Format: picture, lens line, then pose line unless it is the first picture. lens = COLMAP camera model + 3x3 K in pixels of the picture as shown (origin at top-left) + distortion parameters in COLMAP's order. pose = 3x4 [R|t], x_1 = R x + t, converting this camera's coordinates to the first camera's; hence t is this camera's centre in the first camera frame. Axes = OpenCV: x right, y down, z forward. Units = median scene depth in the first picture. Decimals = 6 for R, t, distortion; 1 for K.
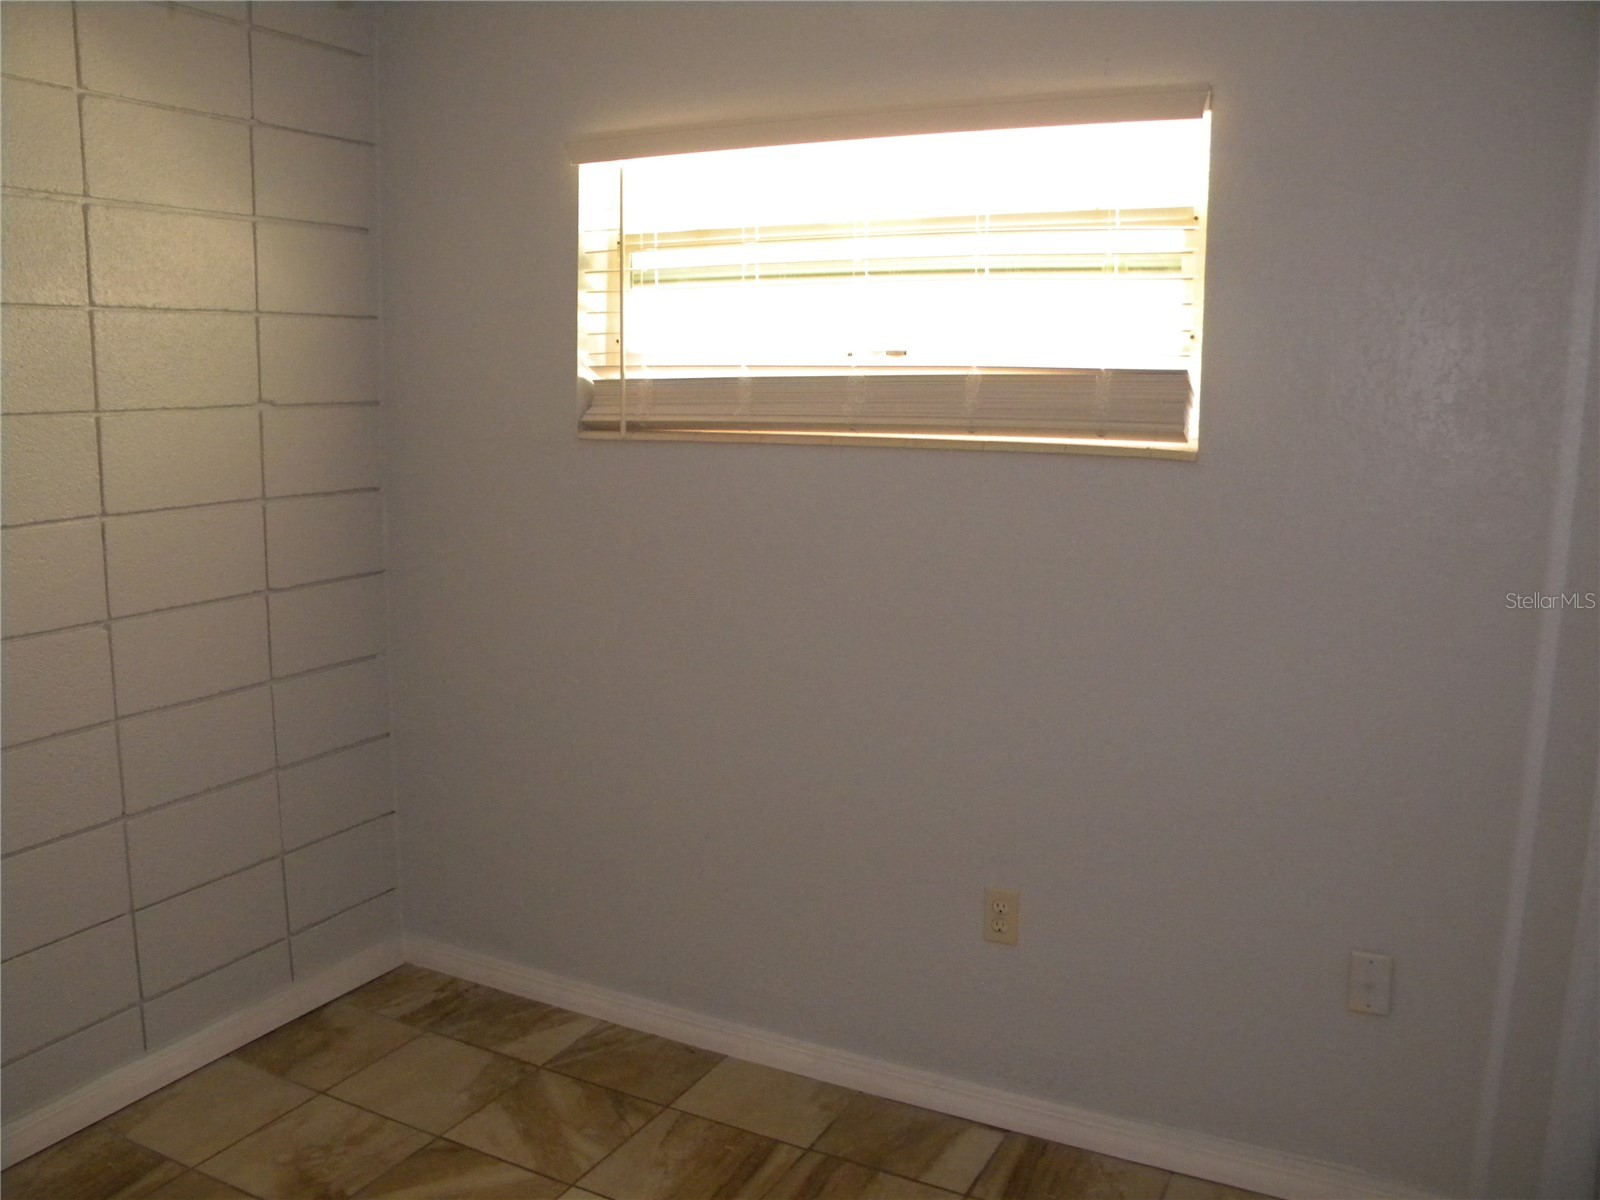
lens RADIAL K [[1358.7, 0, 801.1], [0, 1358.7, 600.0], [0, 0, 1]] dist [-0.186172, 0.162159]
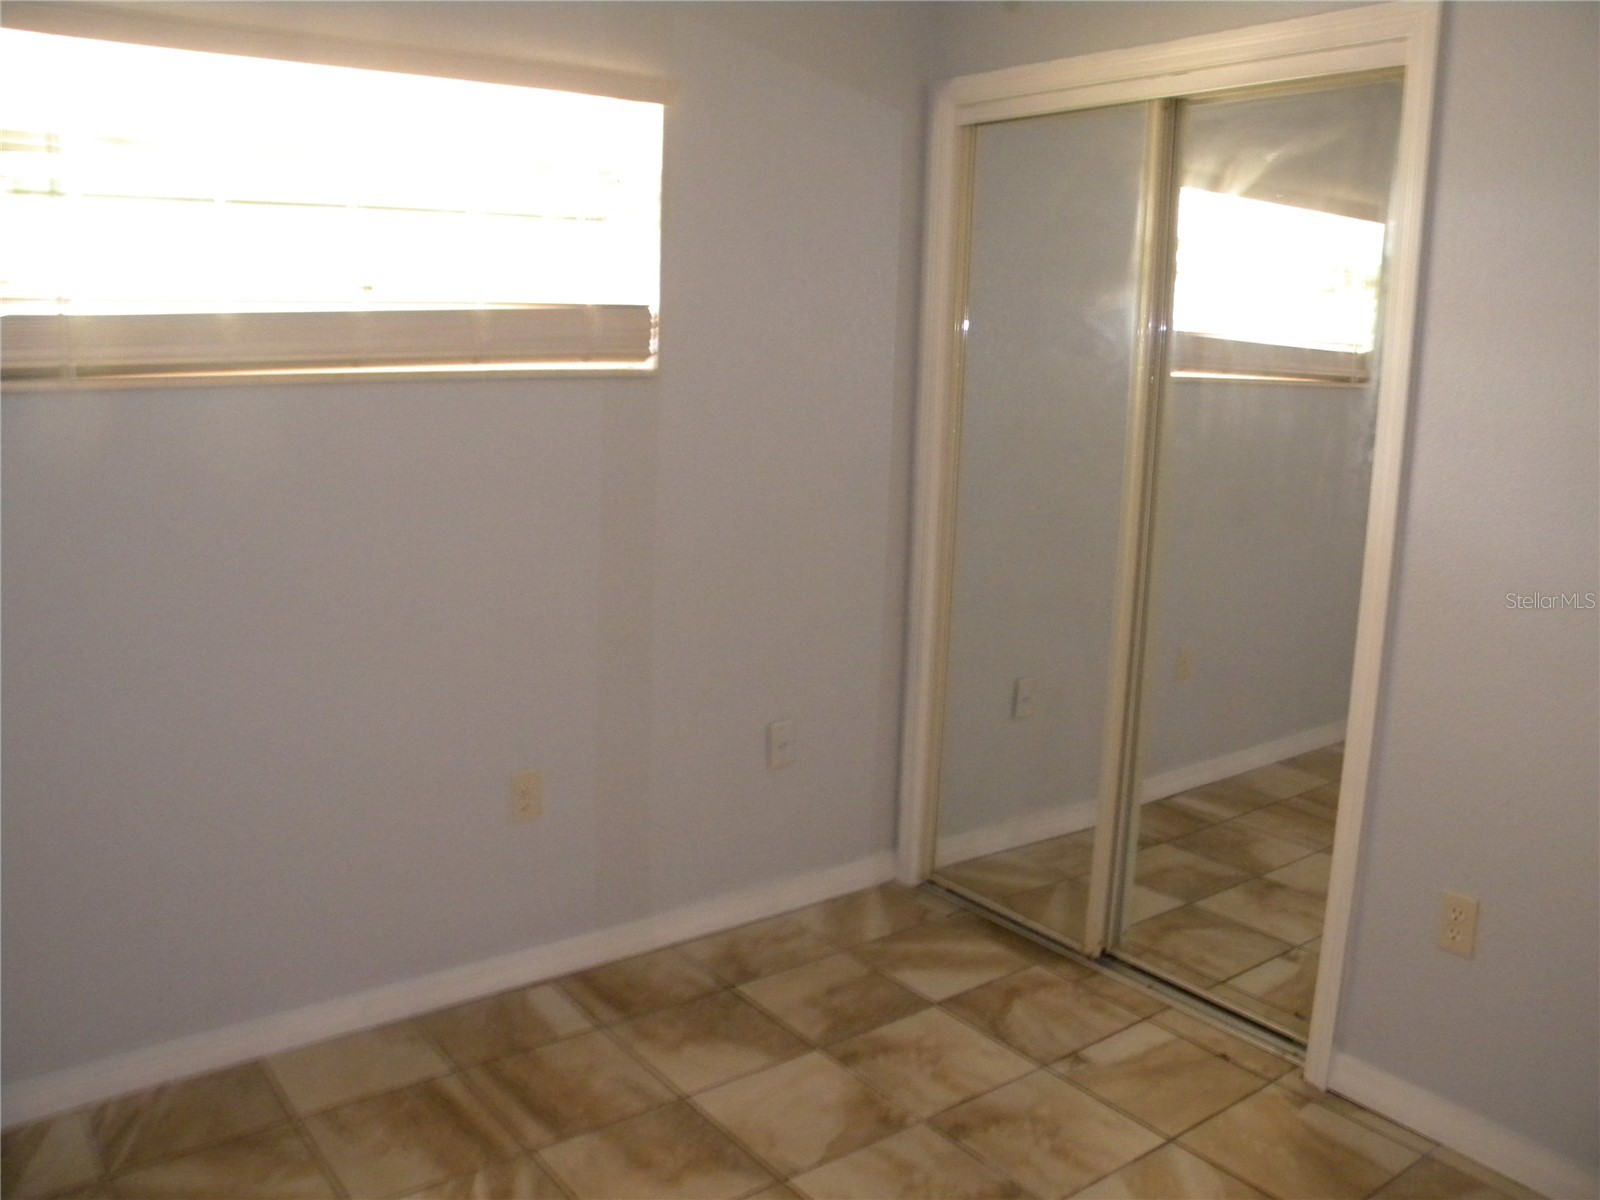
lens RADIAL K [[1358.7, 0, 804.6], [0, 1358.7, 599.4], [0, 0, 1]] dist [-0.186172, 0.162159]
pose [[0.428559, -0.180409, 0.885319, -0.725916], [0.126730, 0.982178, 0.138800, -0.051630], [-0.894582, 0.052712, 0.443785, 0.288853]]
